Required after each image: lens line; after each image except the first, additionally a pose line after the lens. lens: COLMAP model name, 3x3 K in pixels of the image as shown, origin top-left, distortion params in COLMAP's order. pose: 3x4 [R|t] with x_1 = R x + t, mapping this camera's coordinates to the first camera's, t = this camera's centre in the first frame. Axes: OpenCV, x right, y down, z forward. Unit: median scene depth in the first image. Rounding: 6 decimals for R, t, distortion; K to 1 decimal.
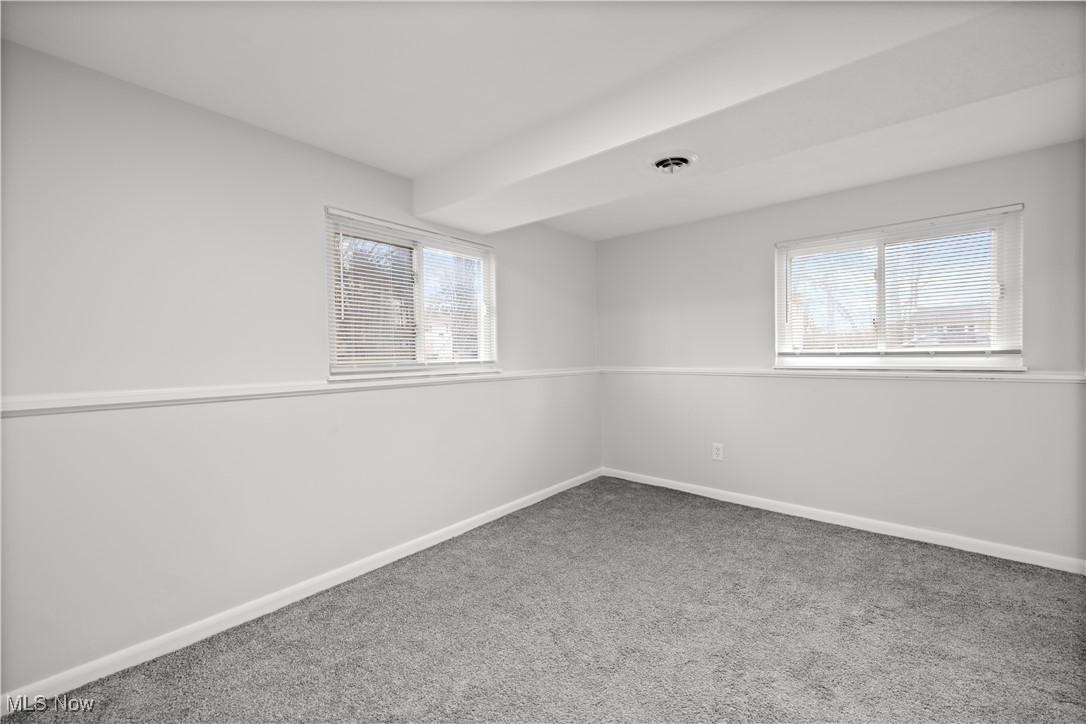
lens RADIAL K [[441.2, 0, 543.6], [0, 441.2, 359.0], [0, 0, 1]] dist [0.007489, -0.000547]
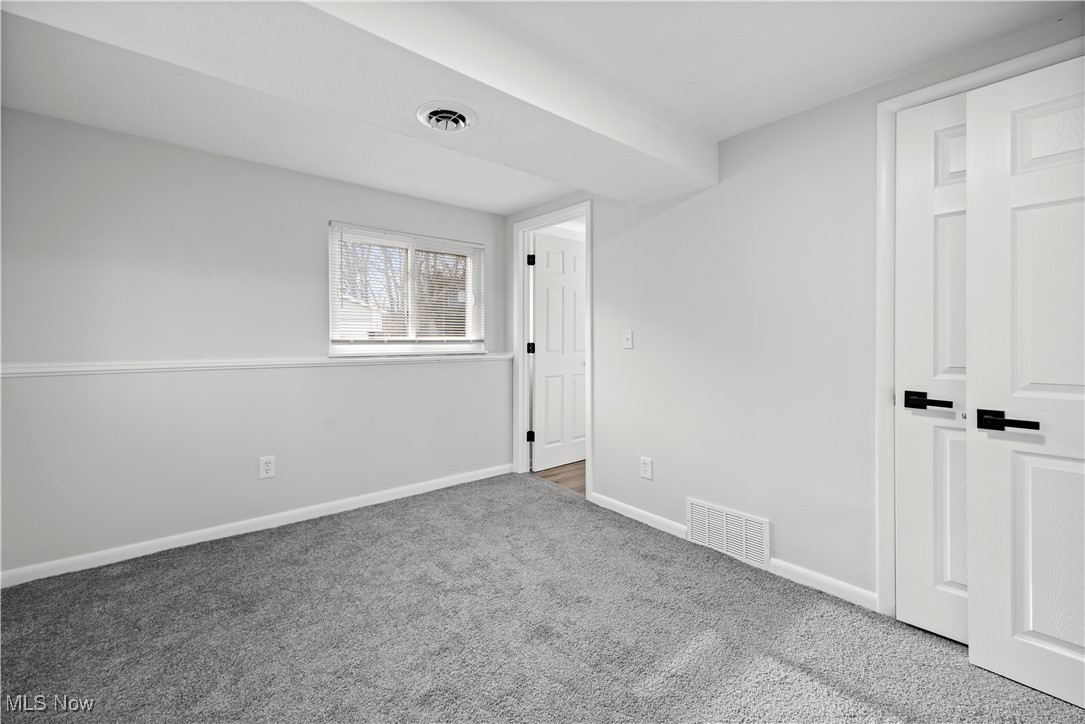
lens RADIAL K [[447.1, 0, 546.4], [0, 447.1, 340.9], [0, 0, 1]] dist [0.002454, 0.000020]
pose [[0.166982, 0.006959, 0.985935, -0.378431], [0.007592, 0.999936, -0.008344, -0.000944], [-0.985931, 0.008879, 0.166919, 0.482788]]
